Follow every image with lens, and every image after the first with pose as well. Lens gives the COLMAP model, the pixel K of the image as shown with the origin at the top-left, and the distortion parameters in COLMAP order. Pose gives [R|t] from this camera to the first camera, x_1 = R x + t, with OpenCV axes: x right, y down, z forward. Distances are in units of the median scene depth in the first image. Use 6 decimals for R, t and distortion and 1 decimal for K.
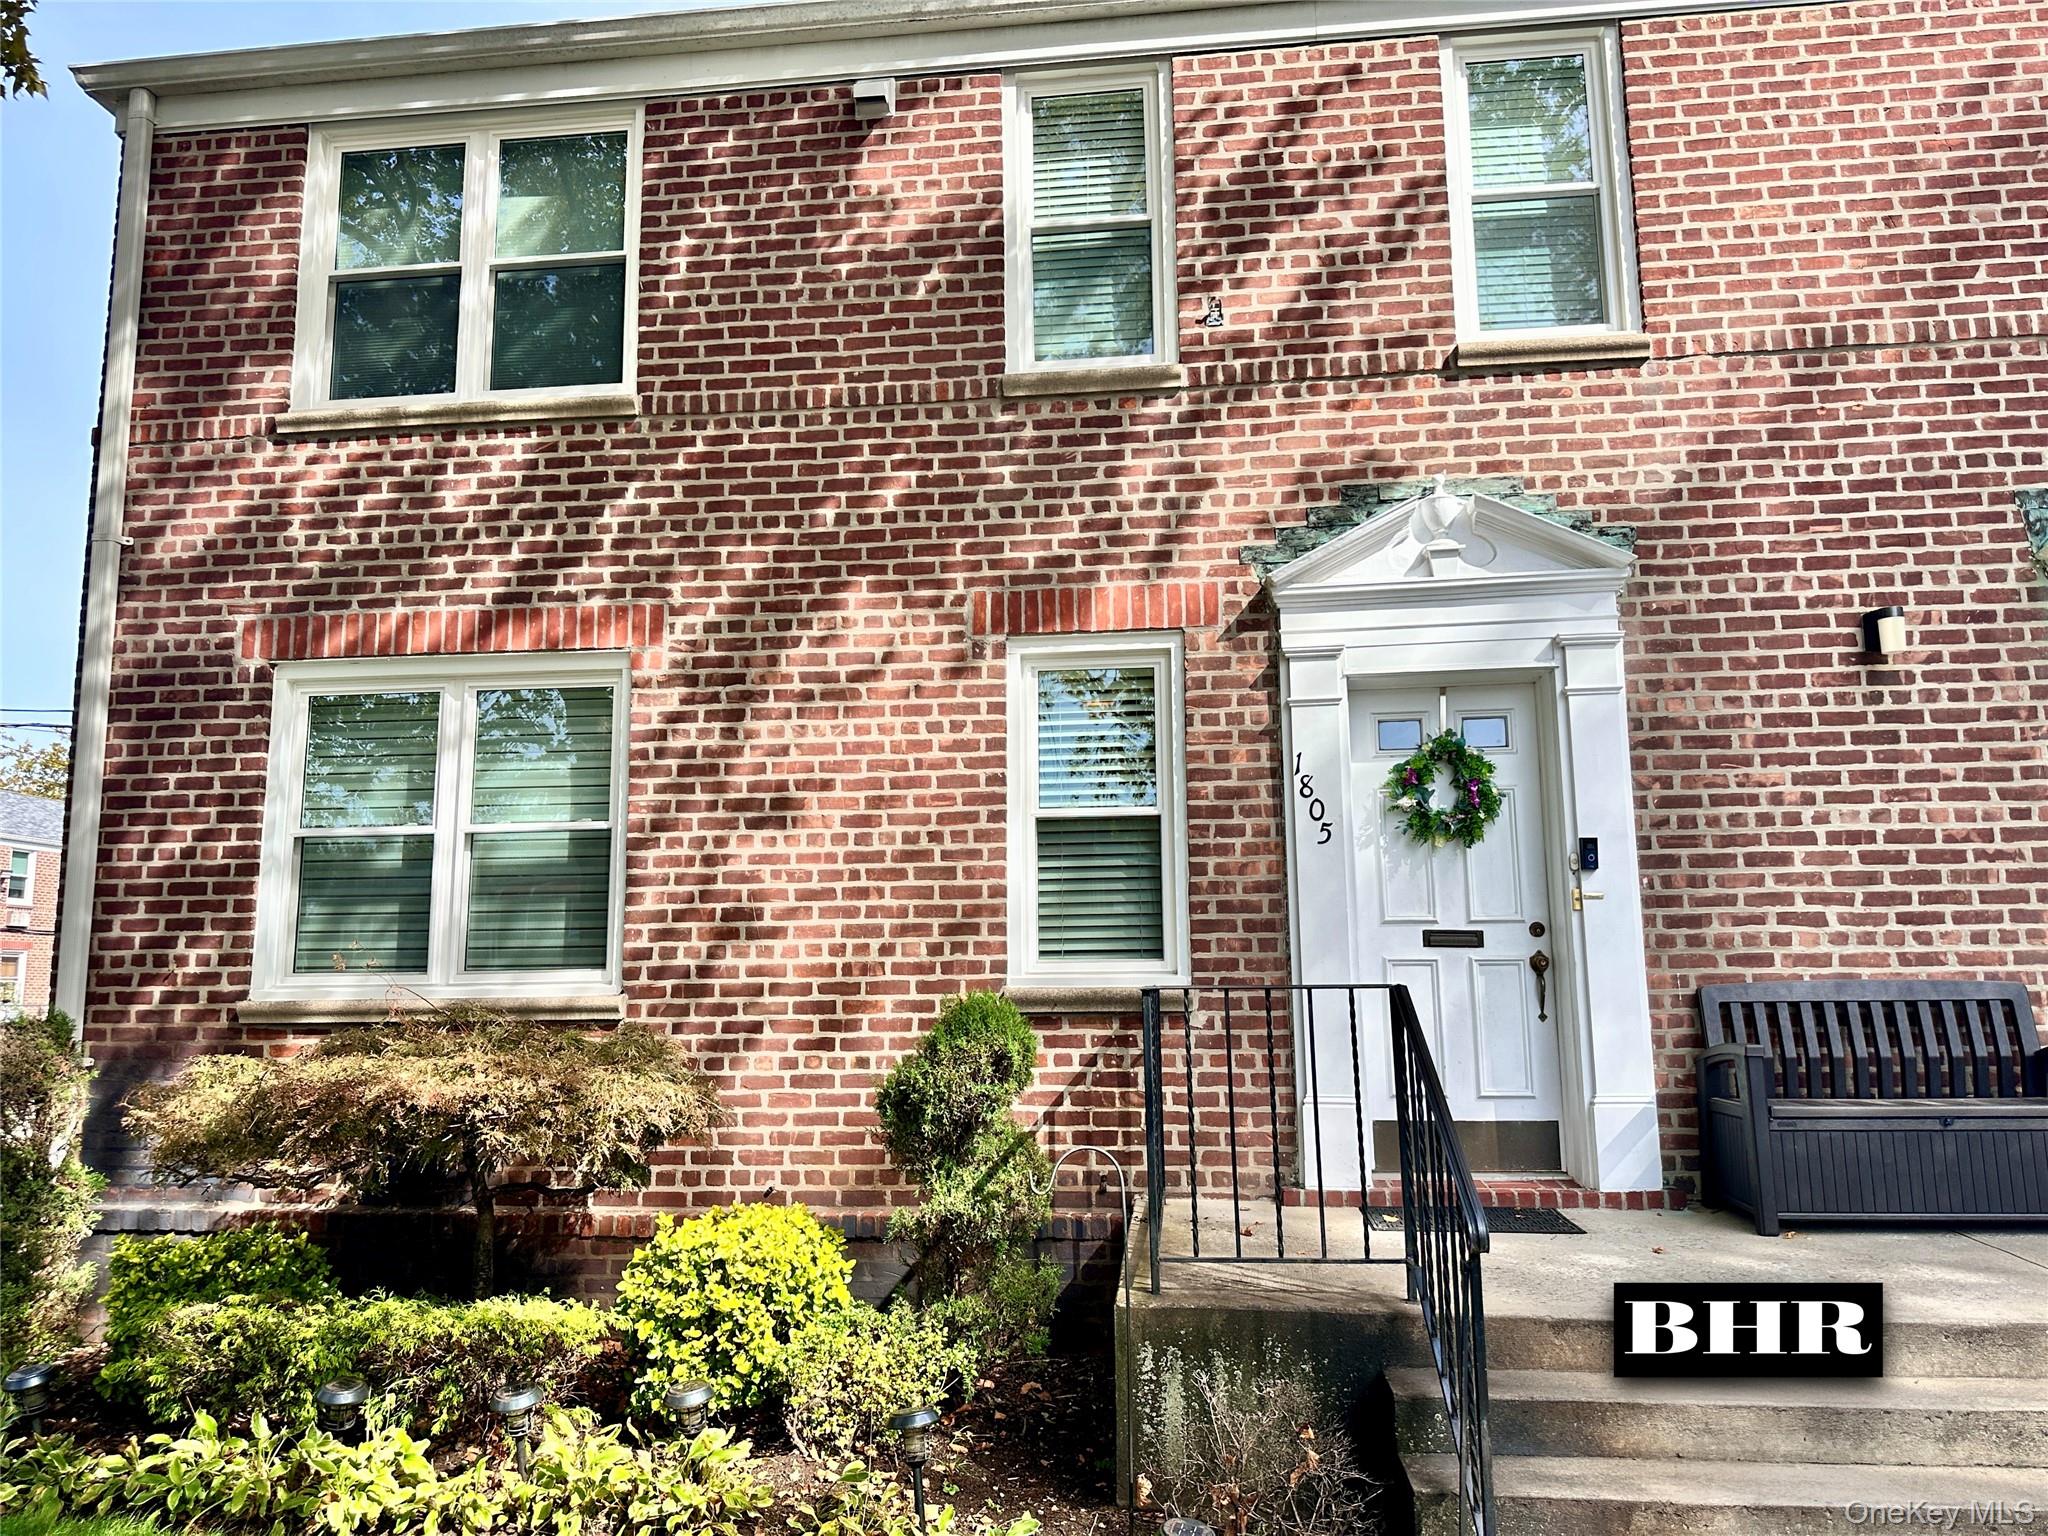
lens RADIAL K [[1461.3, 0, 1025.0], [0, 1461.3, 774.1], [0, 0, 1]] dist [0.019745, -0.018792]
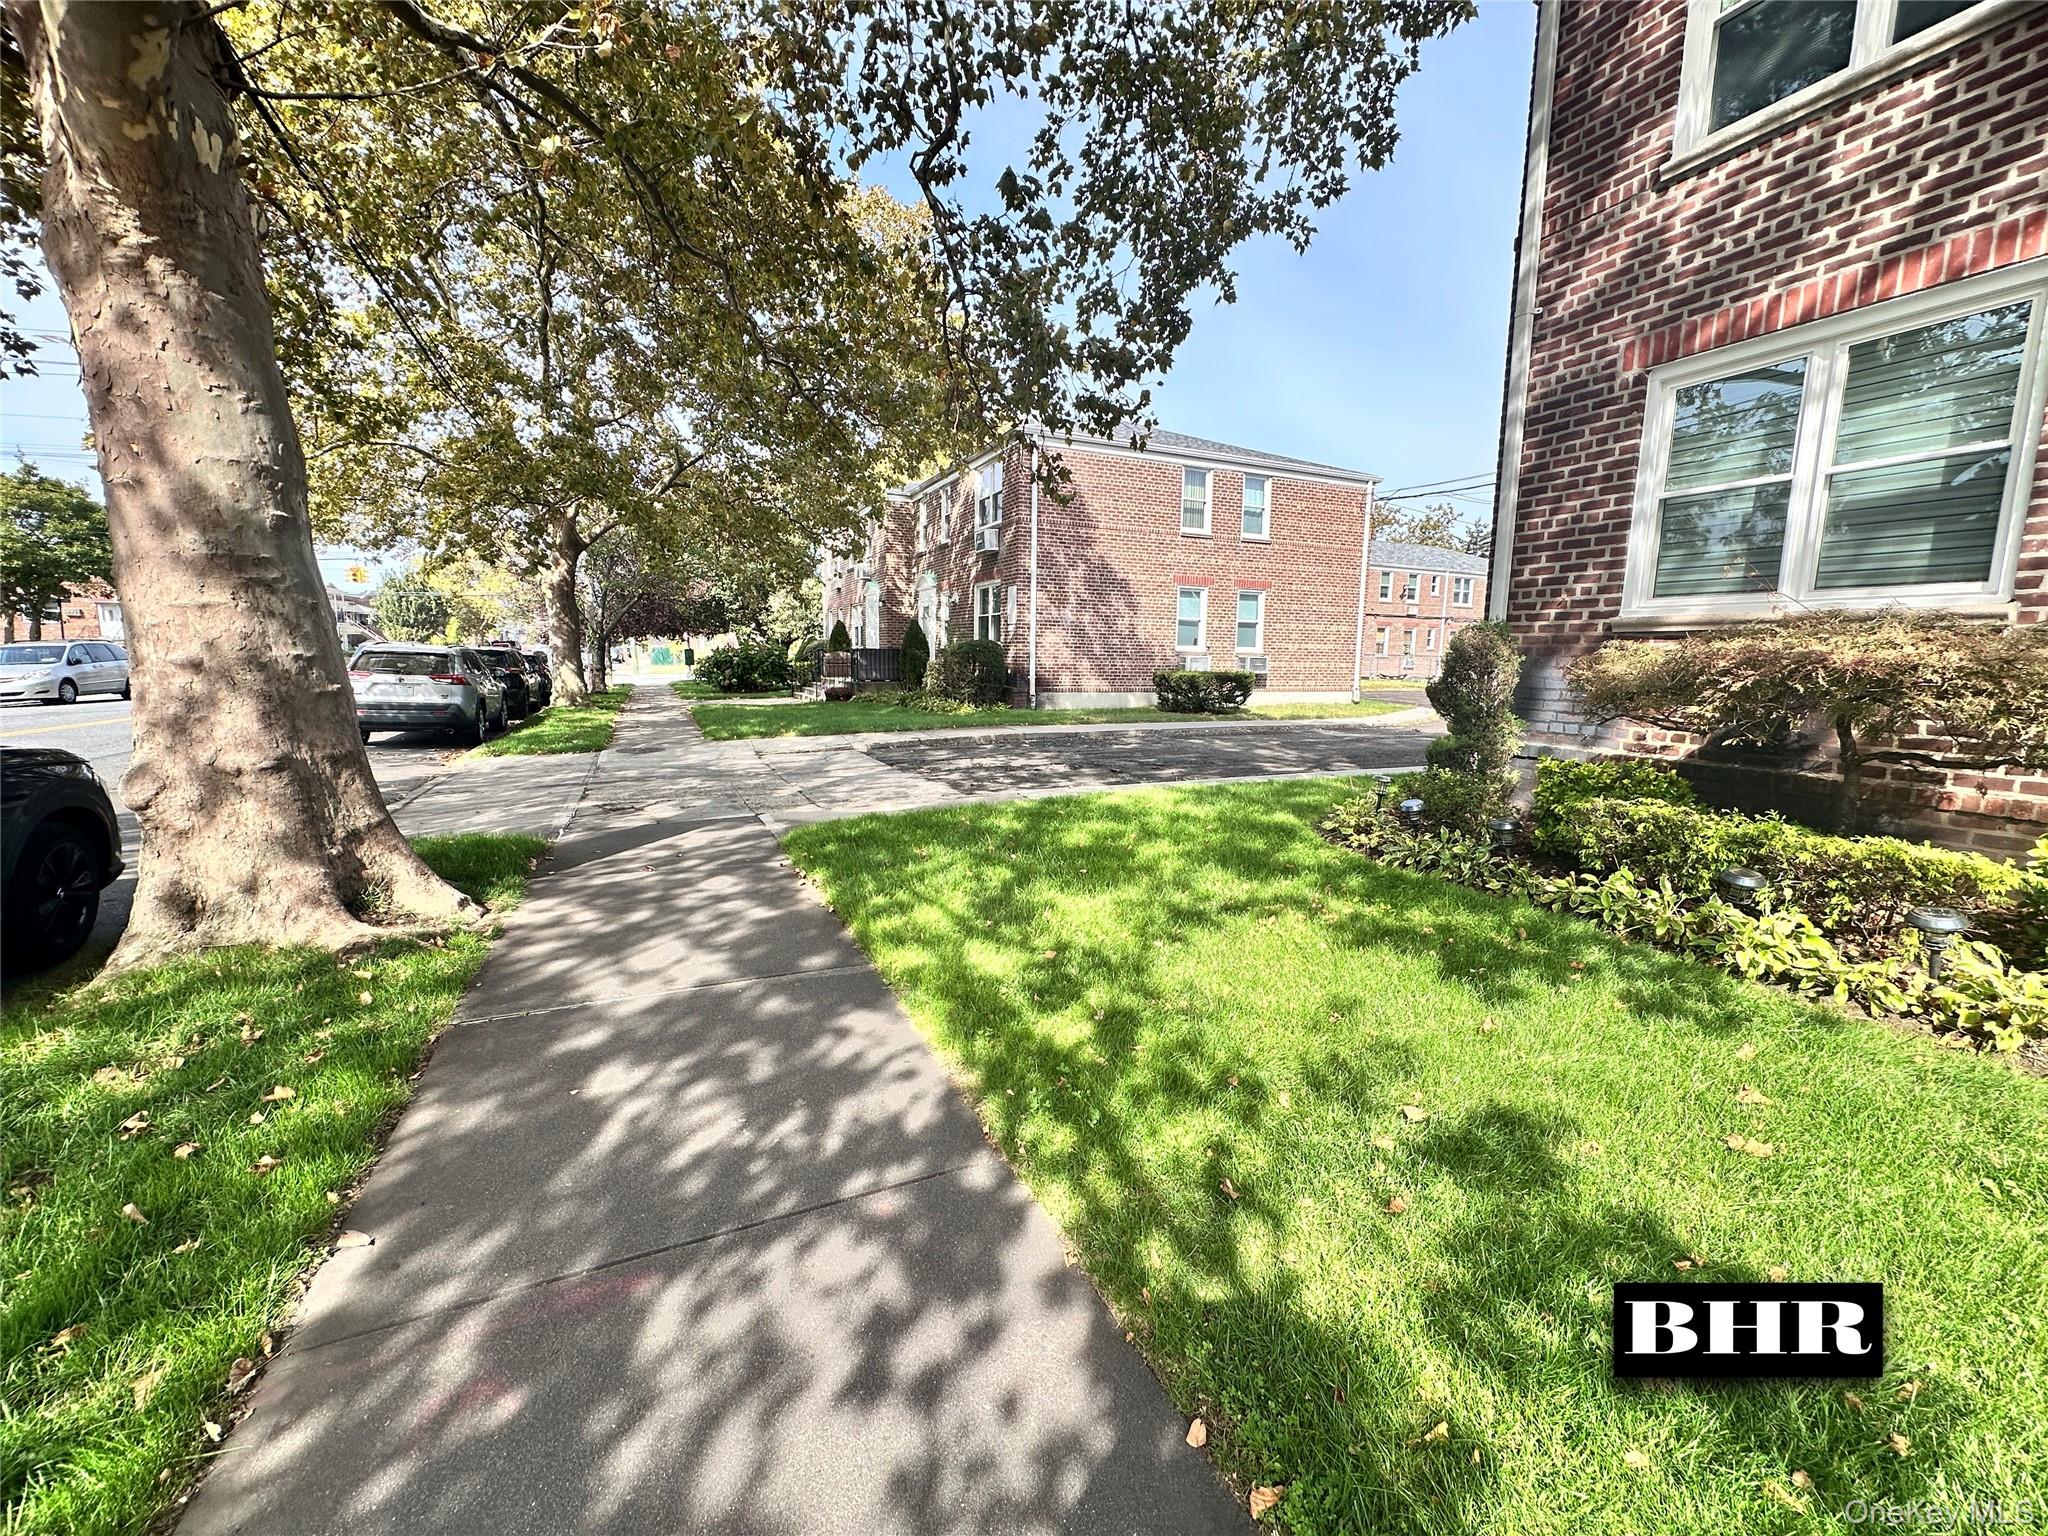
lens RADIAL K [[812.0, 0, 1022.2], [0, 812.0, 772.6], [0, 0, 1]] dist [-0.004867, 0.000282]
pose [[0.517823, 0.137647, -0.844342, -0.127684], [0.105285, 0.969214, 0.222574, 0.060056], [0.848985, -0.204150, 0.487389, 0.060293]]
